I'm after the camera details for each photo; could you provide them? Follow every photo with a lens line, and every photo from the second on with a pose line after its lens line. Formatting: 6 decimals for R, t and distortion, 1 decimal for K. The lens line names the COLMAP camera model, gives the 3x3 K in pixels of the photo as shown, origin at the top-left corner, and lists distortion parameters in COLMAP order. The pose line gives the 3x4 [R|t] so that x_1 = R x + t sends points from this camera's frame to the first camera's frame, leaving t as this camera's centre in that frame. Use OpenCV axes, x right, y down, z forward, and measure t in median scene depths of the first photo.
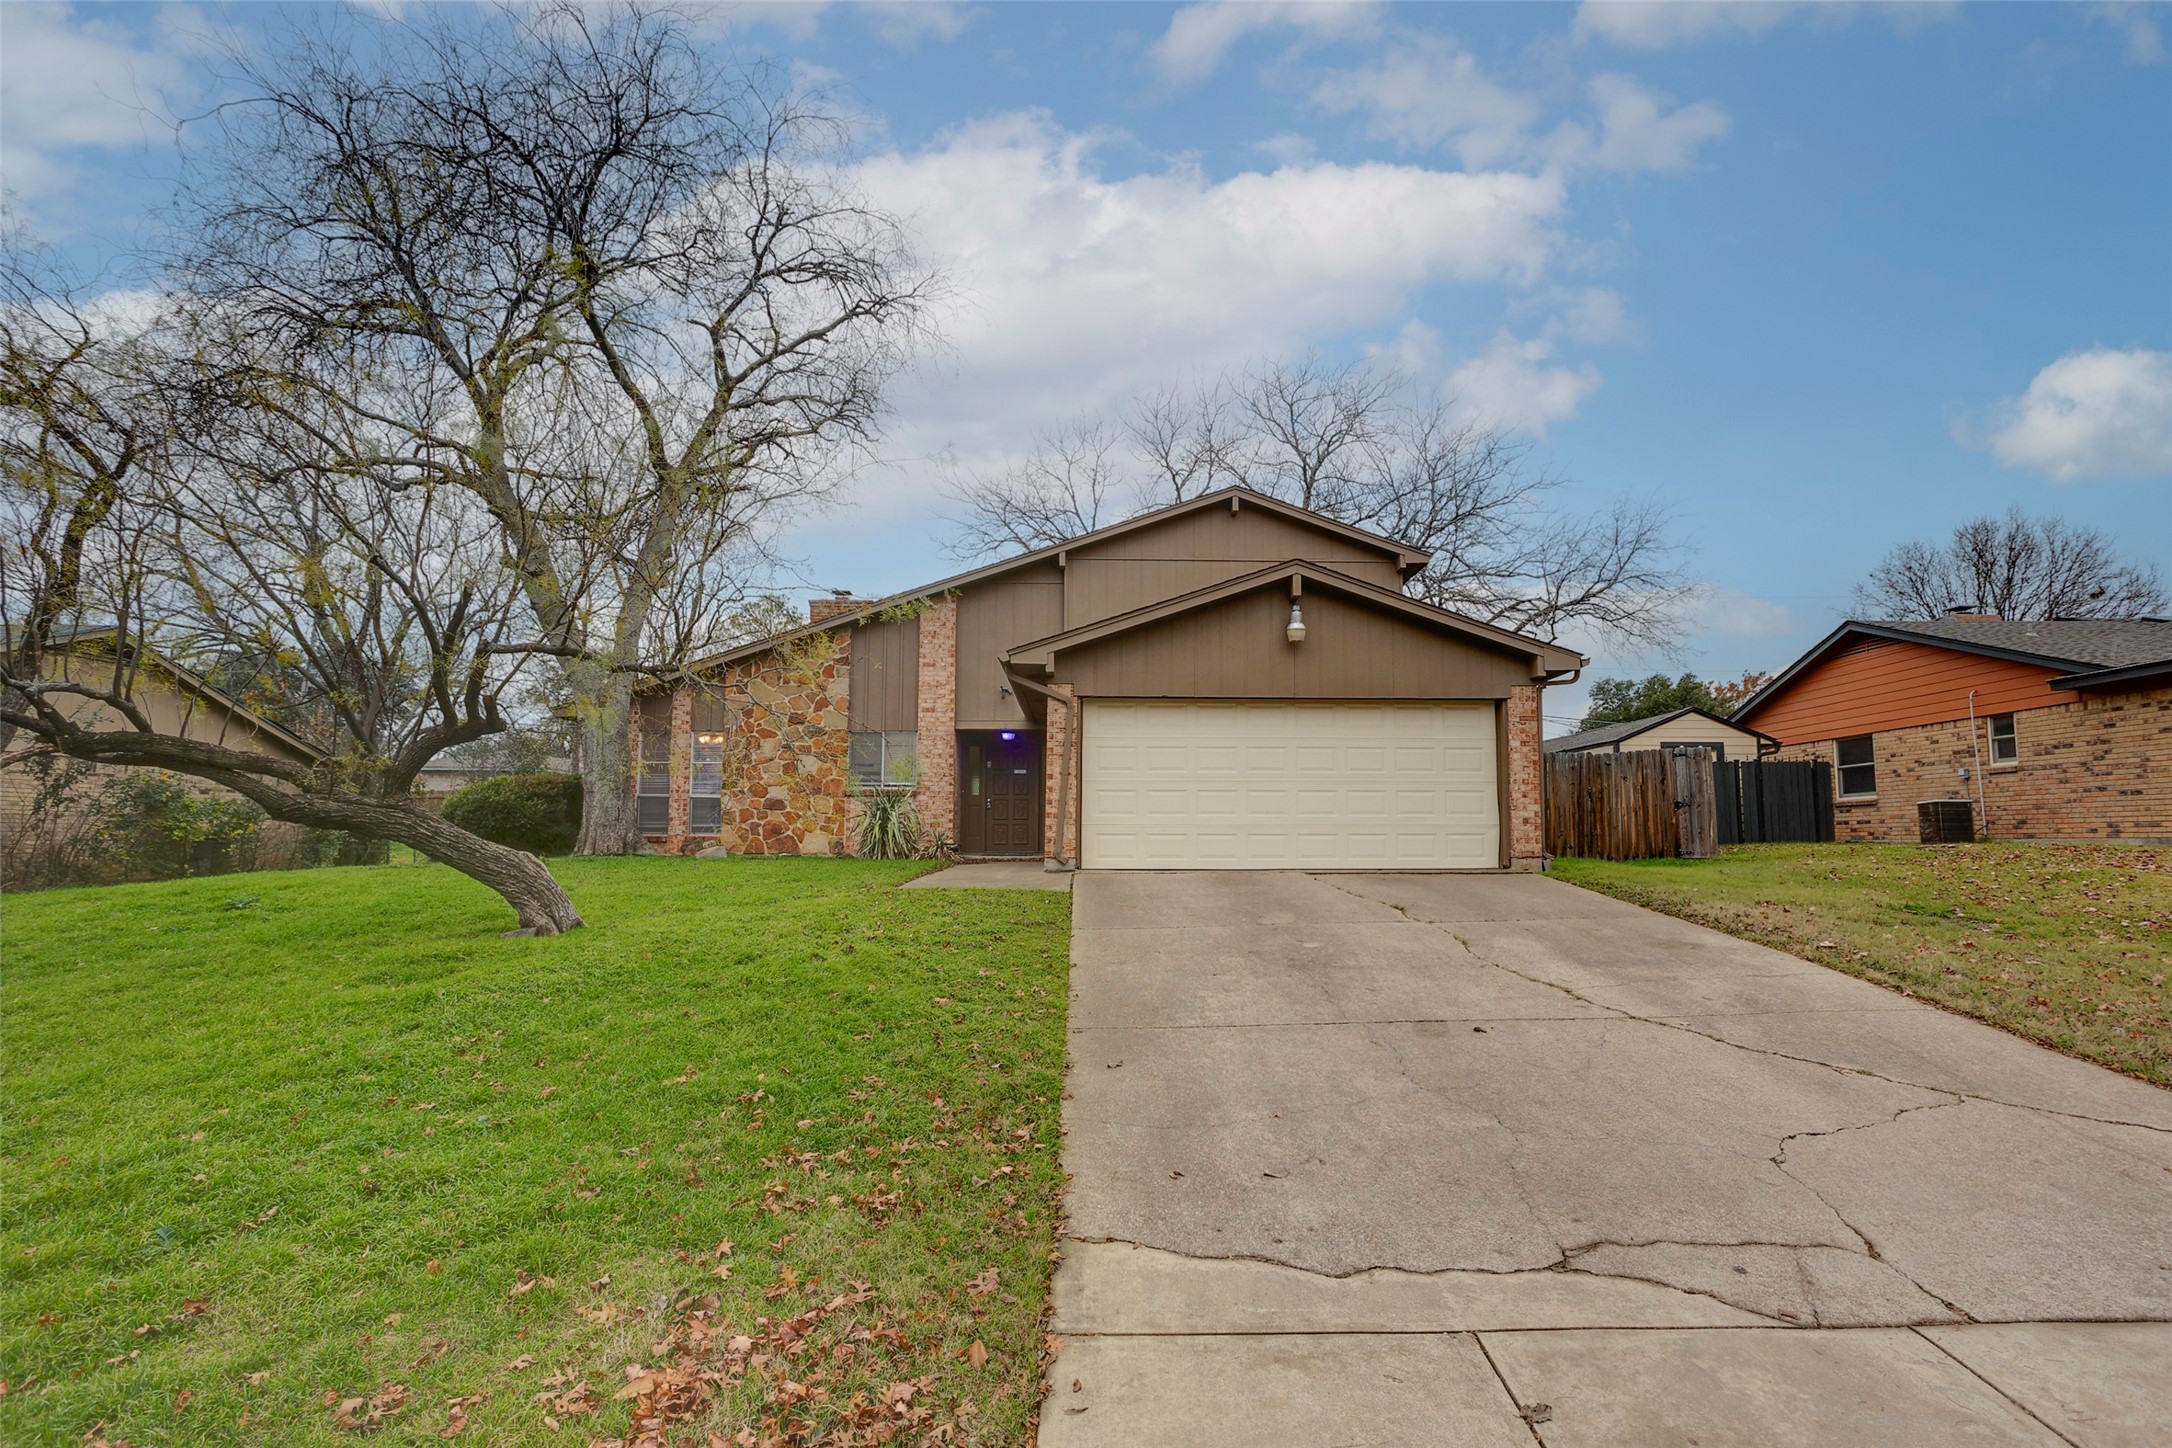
lens RADIAL K [[1090.9, 0, 1067.7], [0, 1090.9, 721.8], [0, 0, 1]] dist [-0.040402, 0.022055]
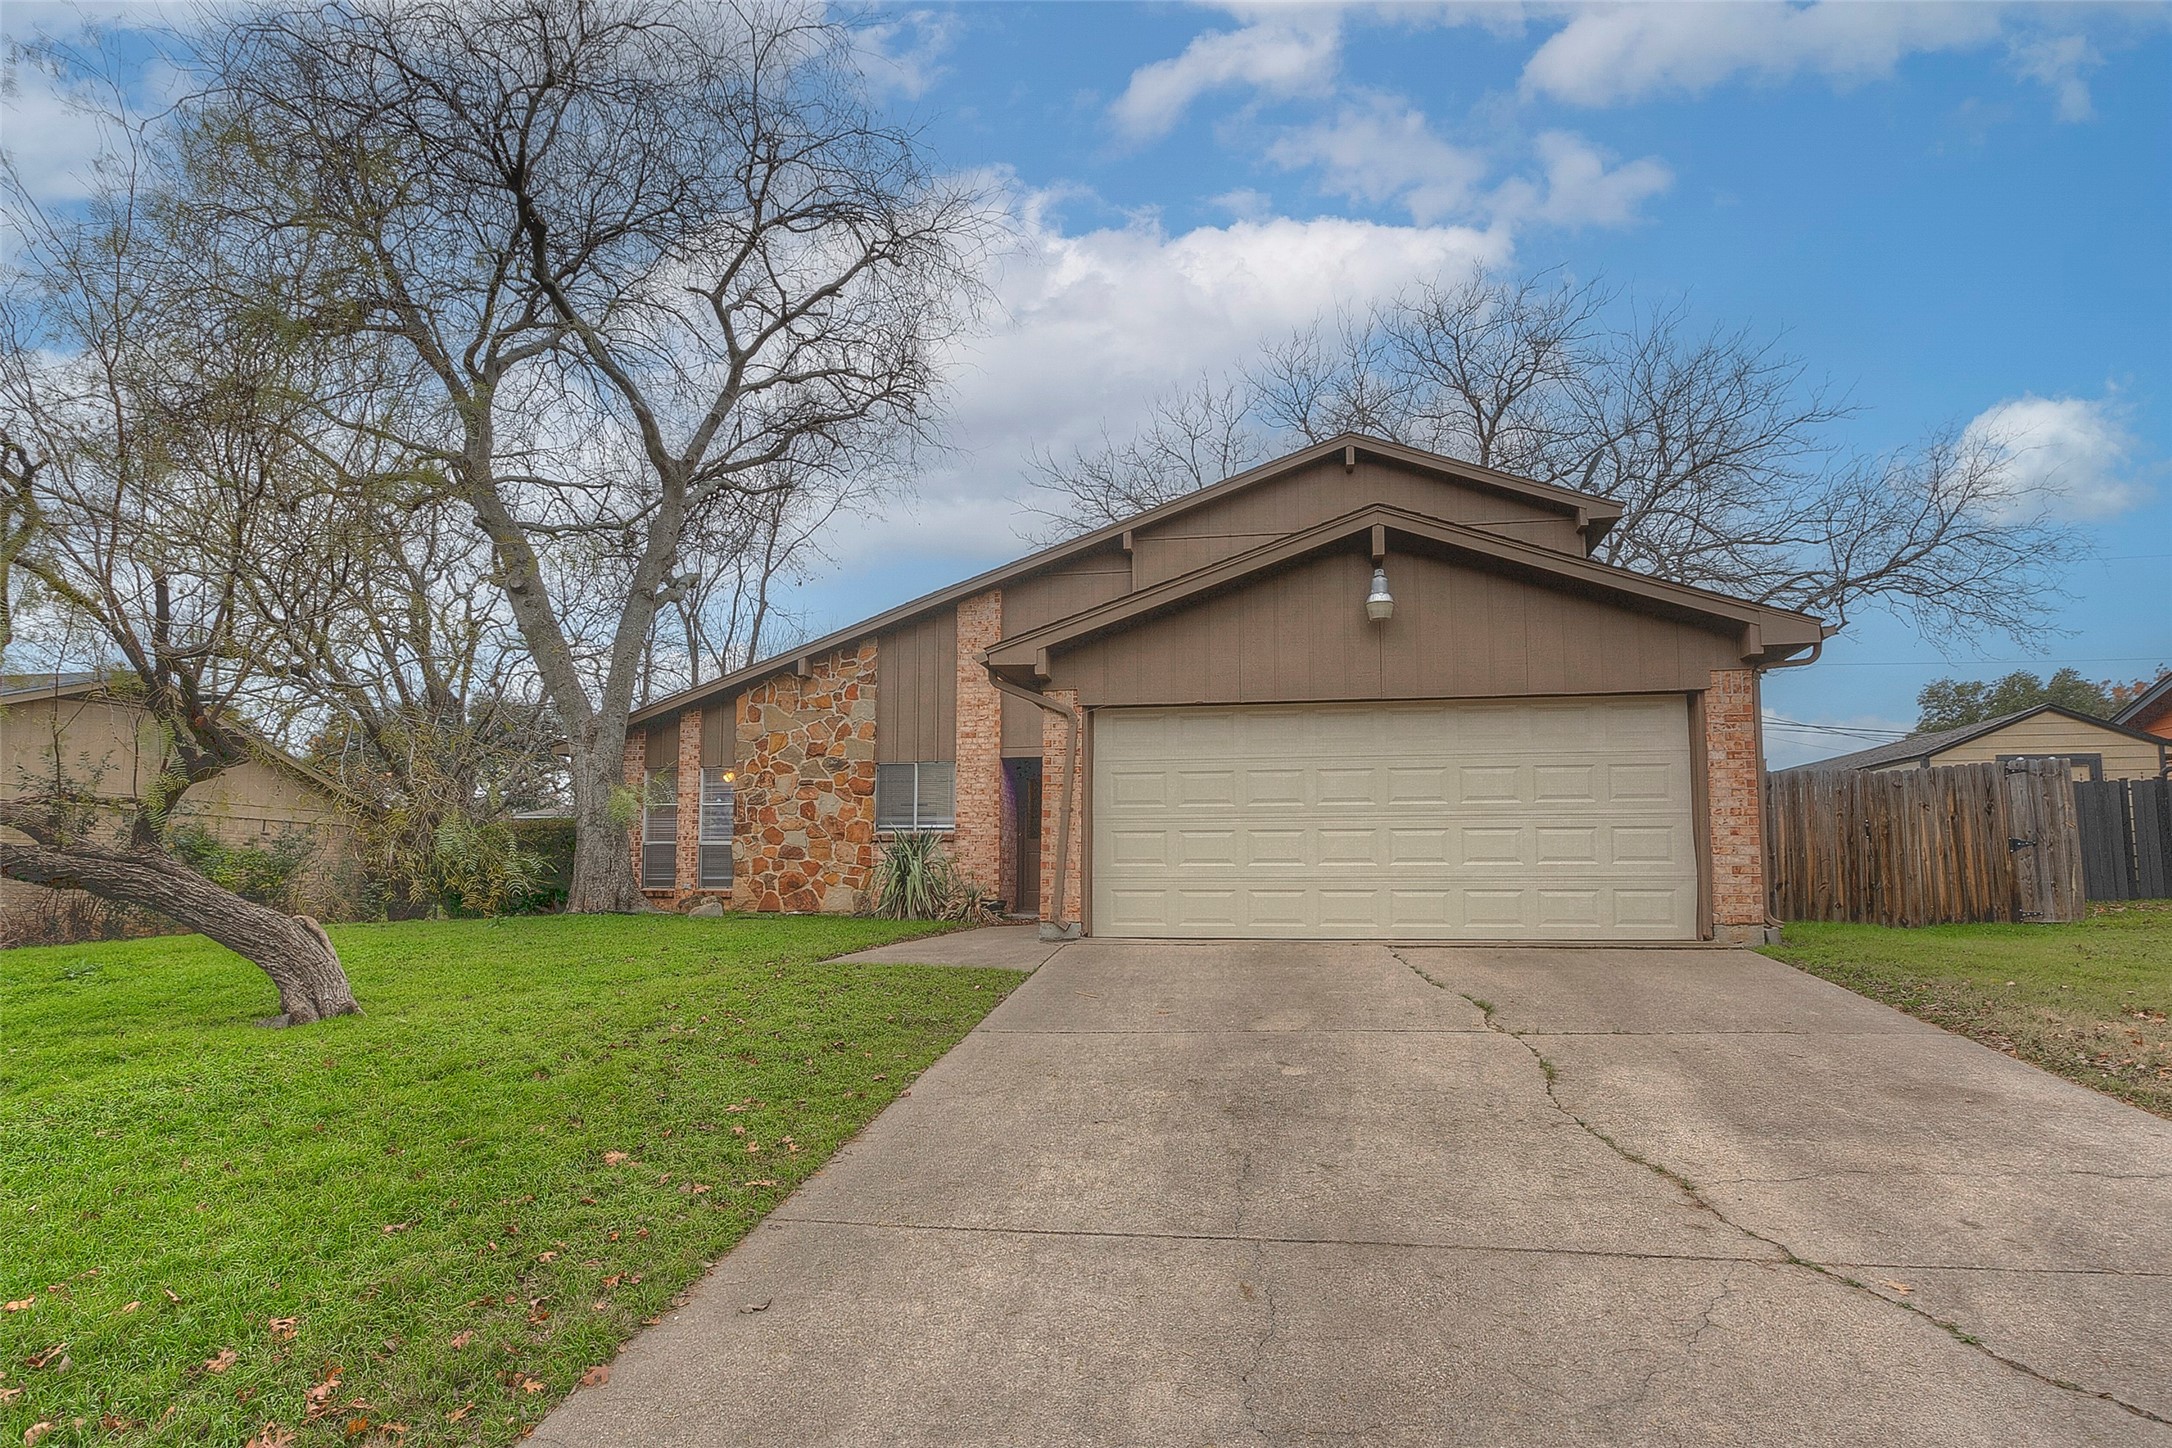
lens RADIAL K [[1185.5, 0, 1054.7], [0, 1185.5, 750.9], [0, 0, 1]] dist [-0.041815, 0.025263]
pose [[0.979201, -0.023893, -0.201478, 0.114455], [0.022422, 0.999703, -0.009580, 0.010967], [0.201647, 0.004863, 0.979446, 0.147943]]
